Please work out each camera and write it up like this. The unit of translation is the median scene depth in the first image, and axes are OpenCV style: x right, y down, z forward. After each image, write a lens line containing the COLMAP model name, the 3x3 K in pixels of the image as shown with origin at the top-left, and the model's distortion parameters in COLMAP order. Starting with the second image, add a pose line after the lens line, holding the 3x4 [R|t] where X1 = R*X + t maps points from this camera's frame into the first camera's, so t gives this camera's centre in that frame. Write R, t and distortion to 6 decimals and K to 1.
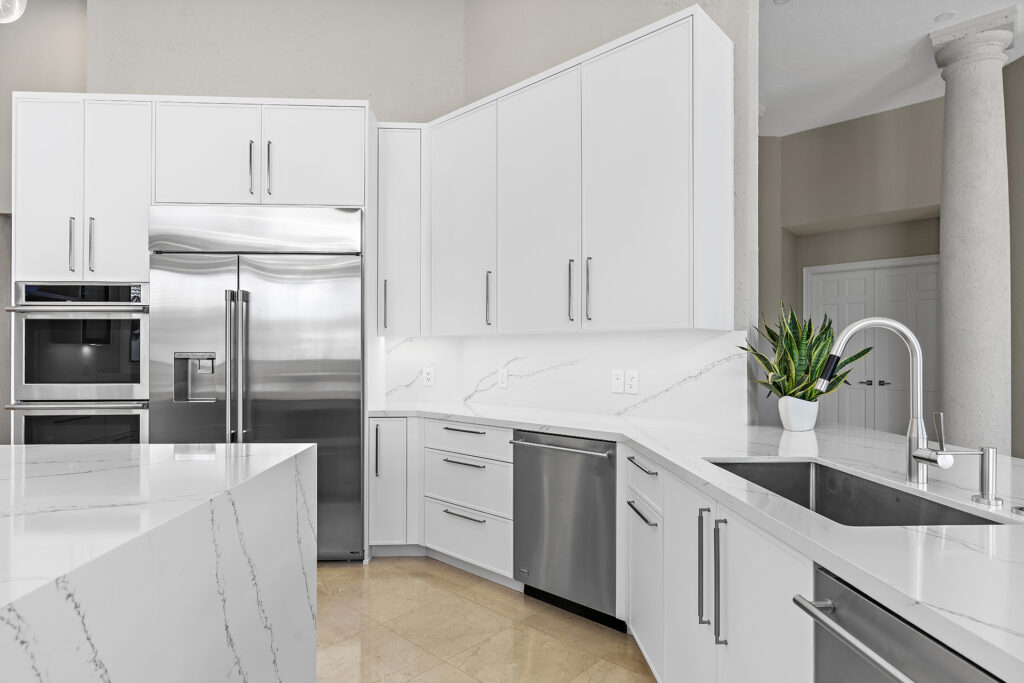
lens RADIAL K [[546.2, 0, 511.9], [0, 546.2, 347.2], [0, 0, 1]] dist [-0.002815, -0.000340]
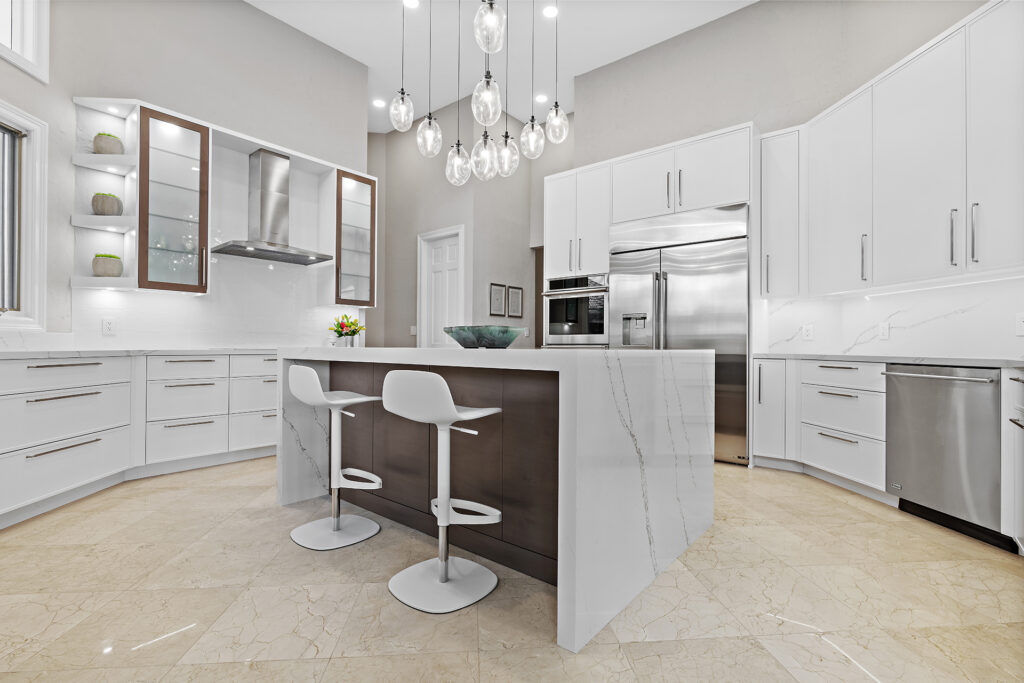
lens RADIAL K [[461.3, 0, 510.8], [0, 461.3, 342.2], [0, 0, 1]] dist [-0.009006, 0.000537]
pose [[0.733777, 0.002534, -0.679386, 0.067808], [-0.001391, 0.999997, 0.002228, 0.088555], [0.679389, -0.000690, 0.733778, -0.229720]]
